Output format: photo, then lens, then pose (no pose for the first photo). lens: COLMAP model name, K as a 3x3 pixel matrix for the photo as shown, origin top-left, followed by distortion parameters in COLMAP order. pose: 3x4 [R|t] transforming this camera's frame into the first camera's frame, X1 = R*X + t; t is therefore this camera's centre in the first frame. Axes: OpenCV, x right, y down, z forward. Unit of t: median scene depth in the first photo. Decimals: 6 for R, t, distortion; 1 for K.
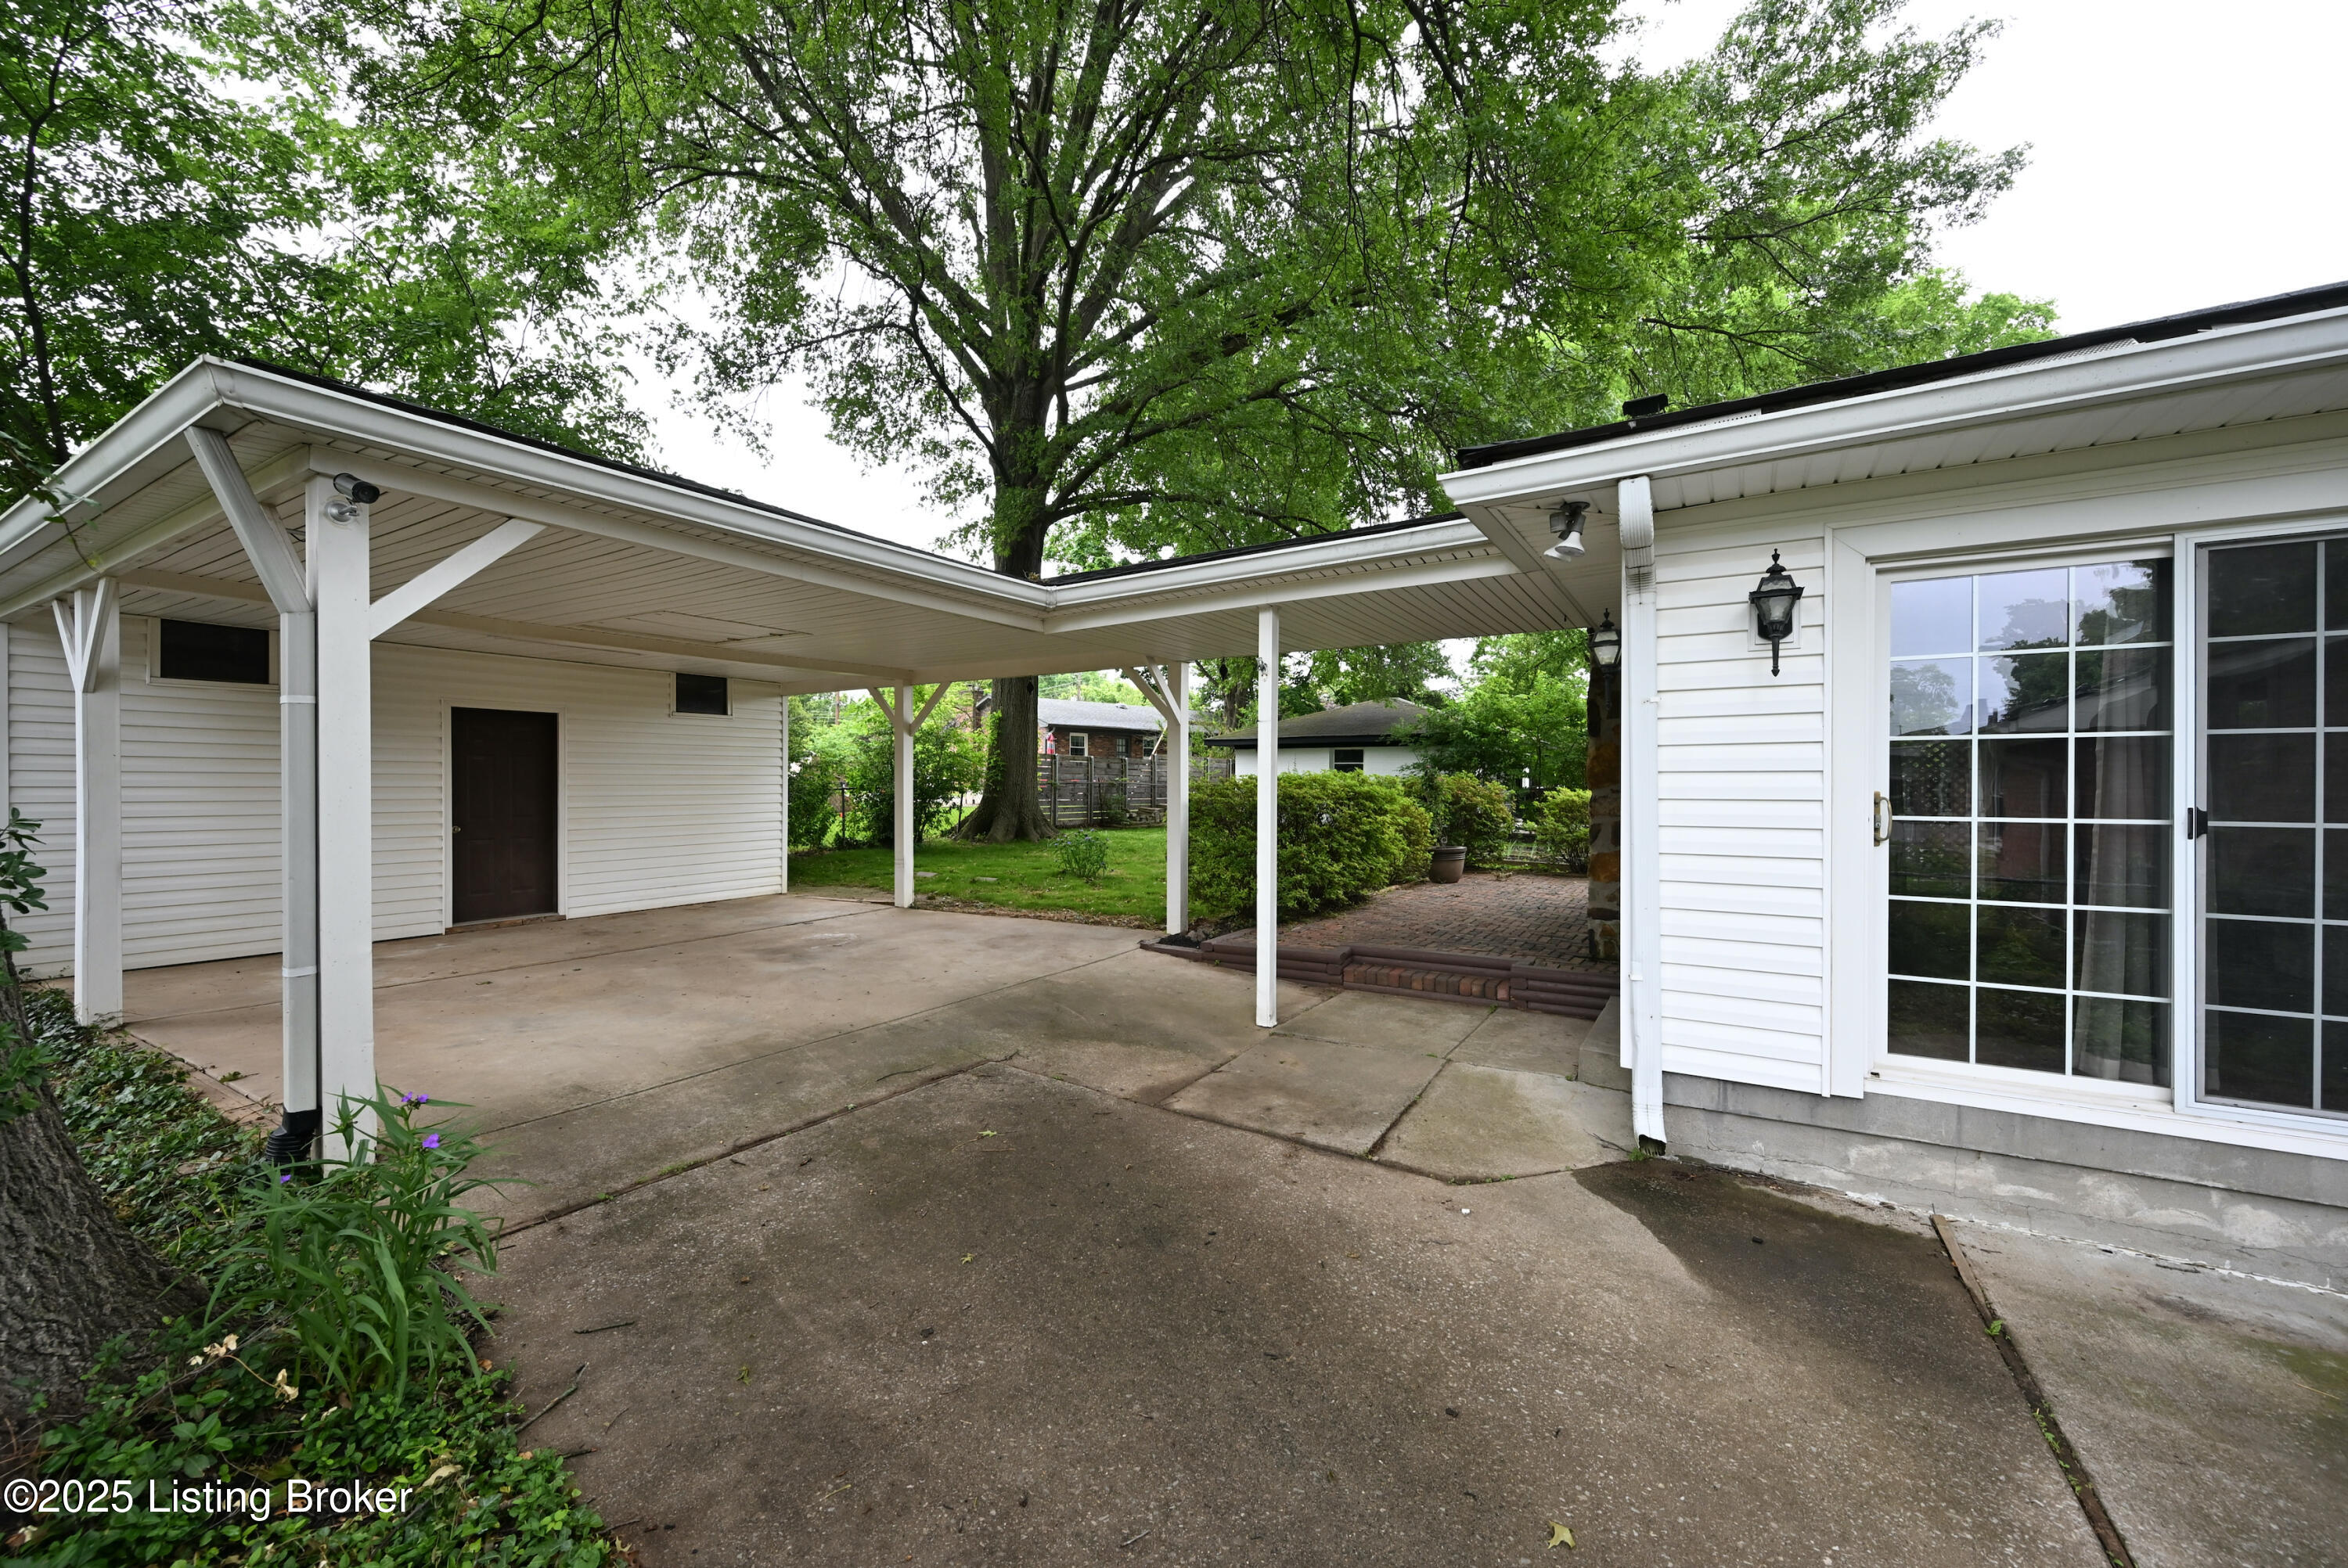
lens RADIAL K [[914.8, 0, 1171.6], [0, 914.8, 786.4], [0, 0, 1]] dist [-0.000010, -0.000114]
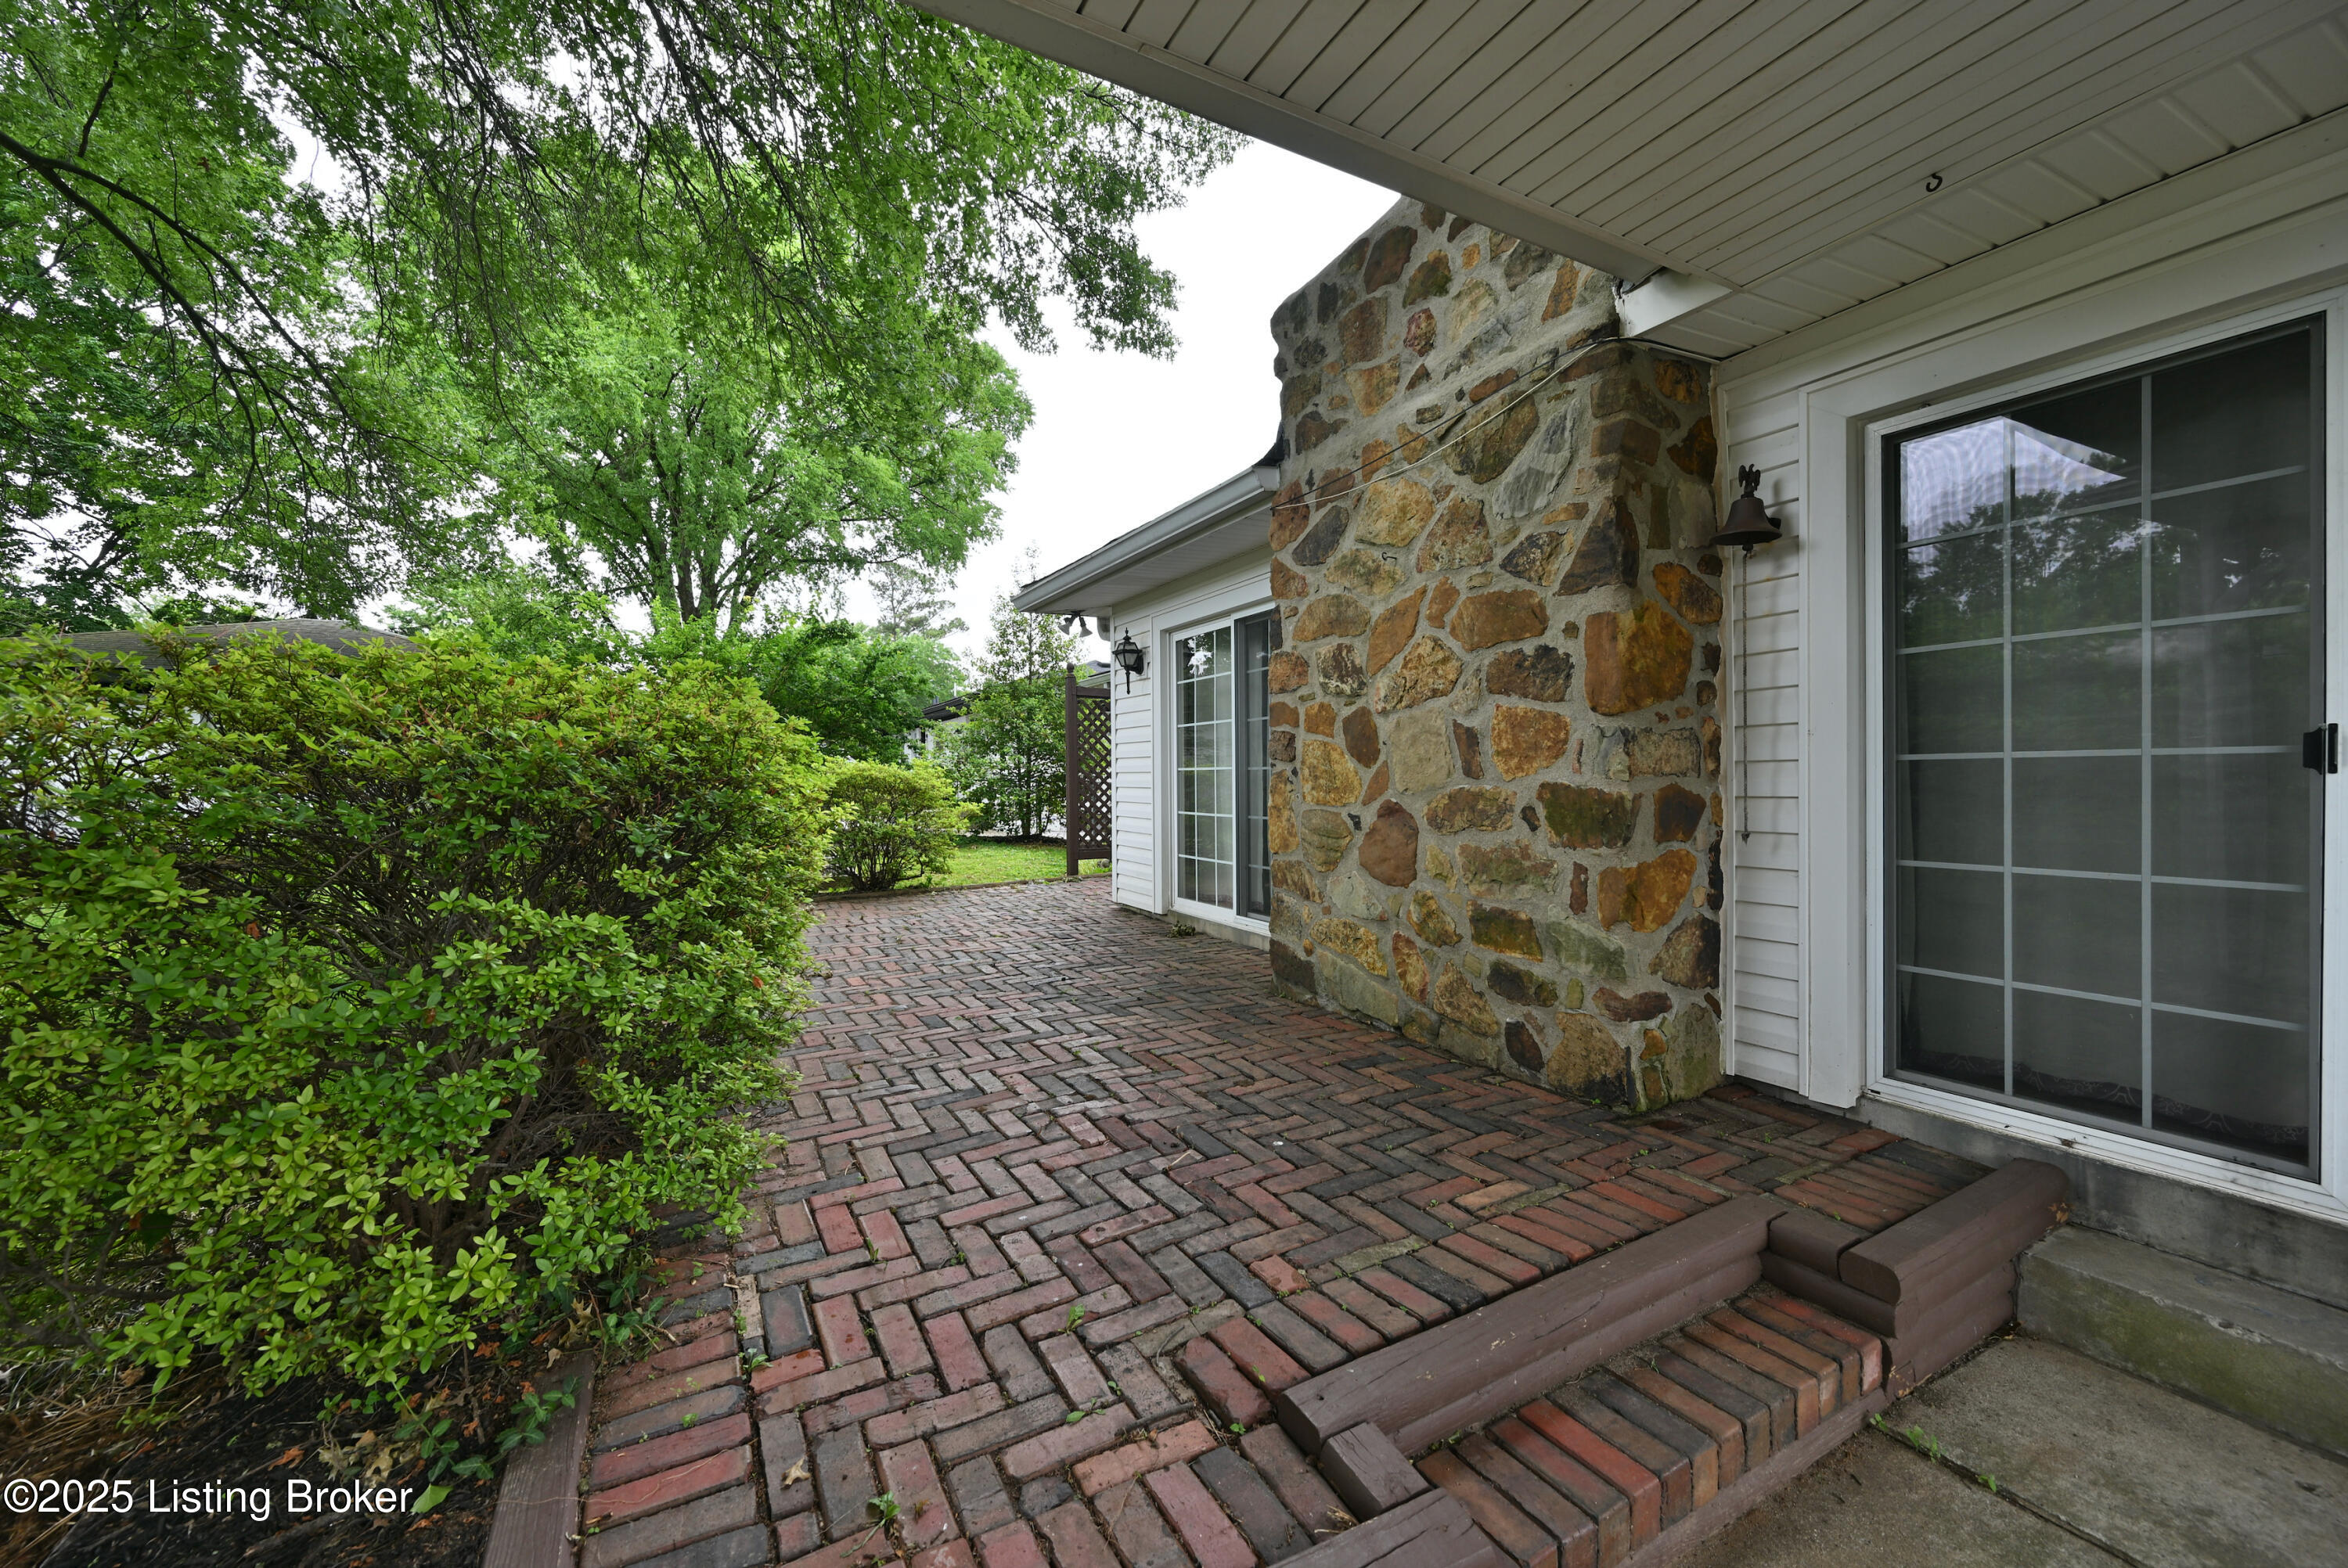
lens RADIAL K [[921.8, 0, 1171.1], [0, 921.8, 779.1], [0, 0, 1]] dist [-0.001259, -0.000115]
pose [[0.863036, -0.004241, -0.505124, 1.685496], [0.004860, 0.999988, -0.000092, 0.056827], [0.505118, -0.002376, 0.863047, -0.605100]]
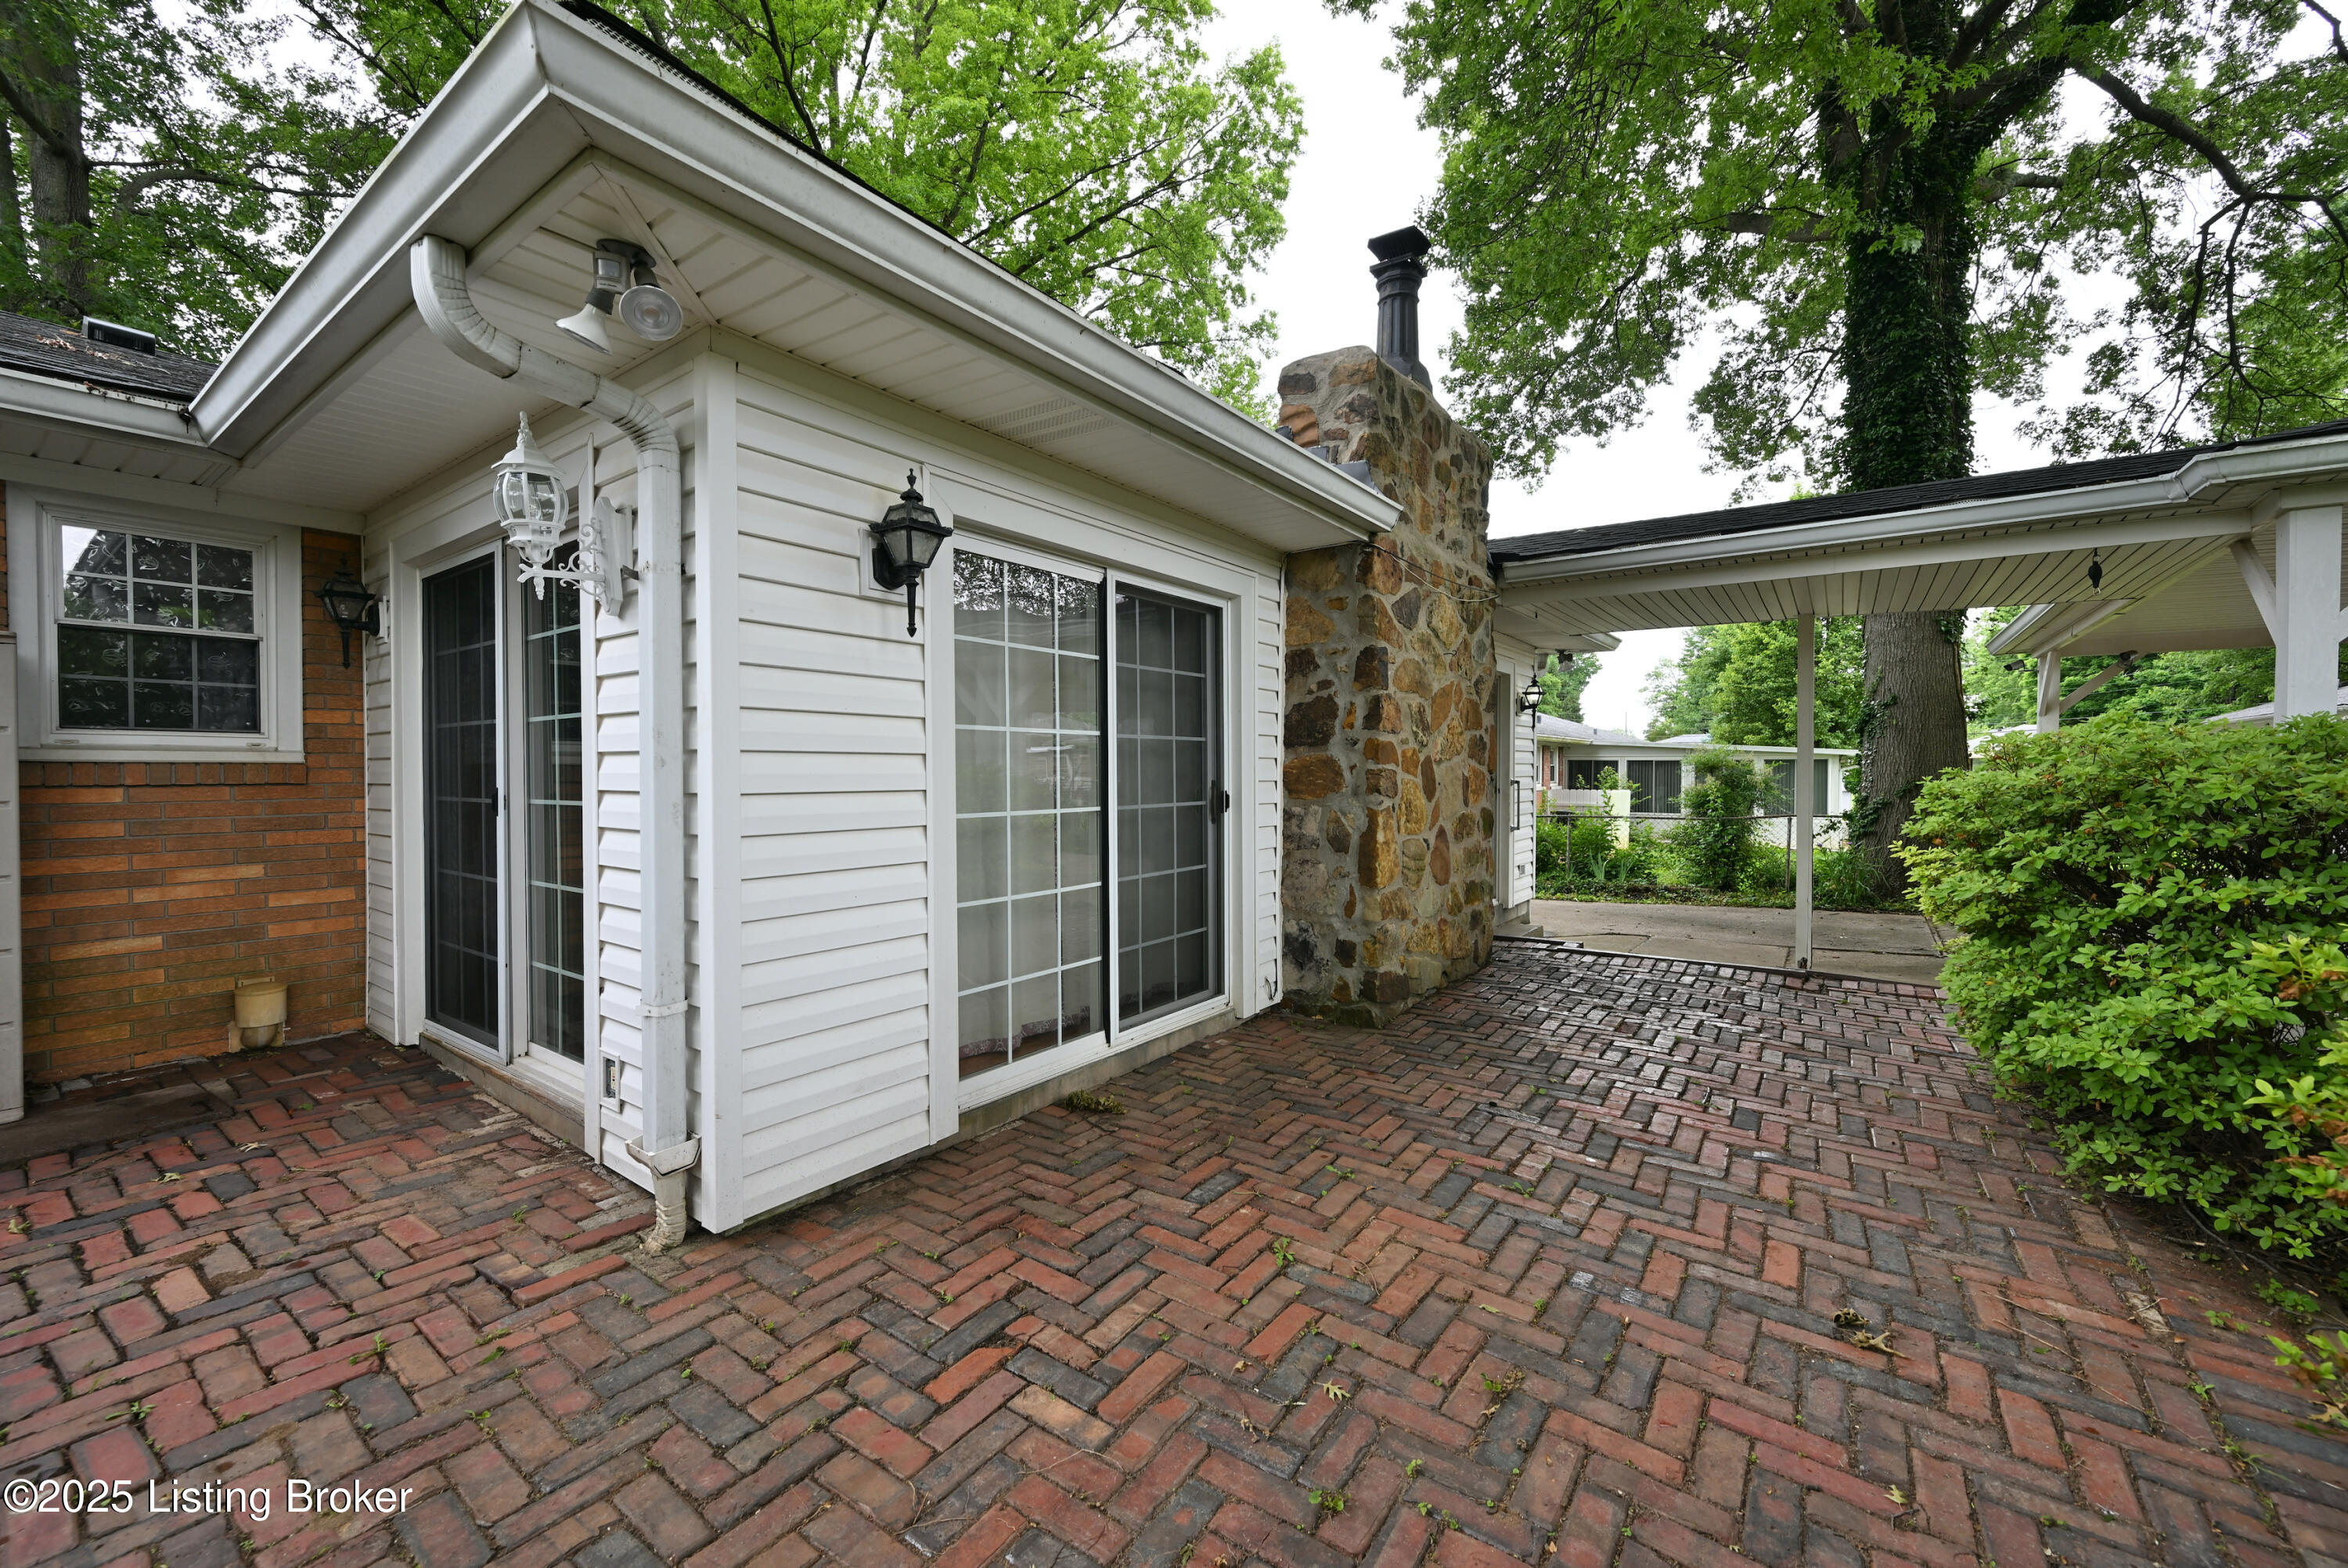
lens RADIAL K [[921.8, 0, 1171.1], [0, 921.8, 779.1], [0, 0, 1]] dist [-0.001259, -0.000115]
pose [[0.081636, -0.008301, 0.996628, -0.094810], [0.006483, 0.999949, 0.007797, -0.003574], [-0.996641, 0.005824, 0.081685, 0.710866]]
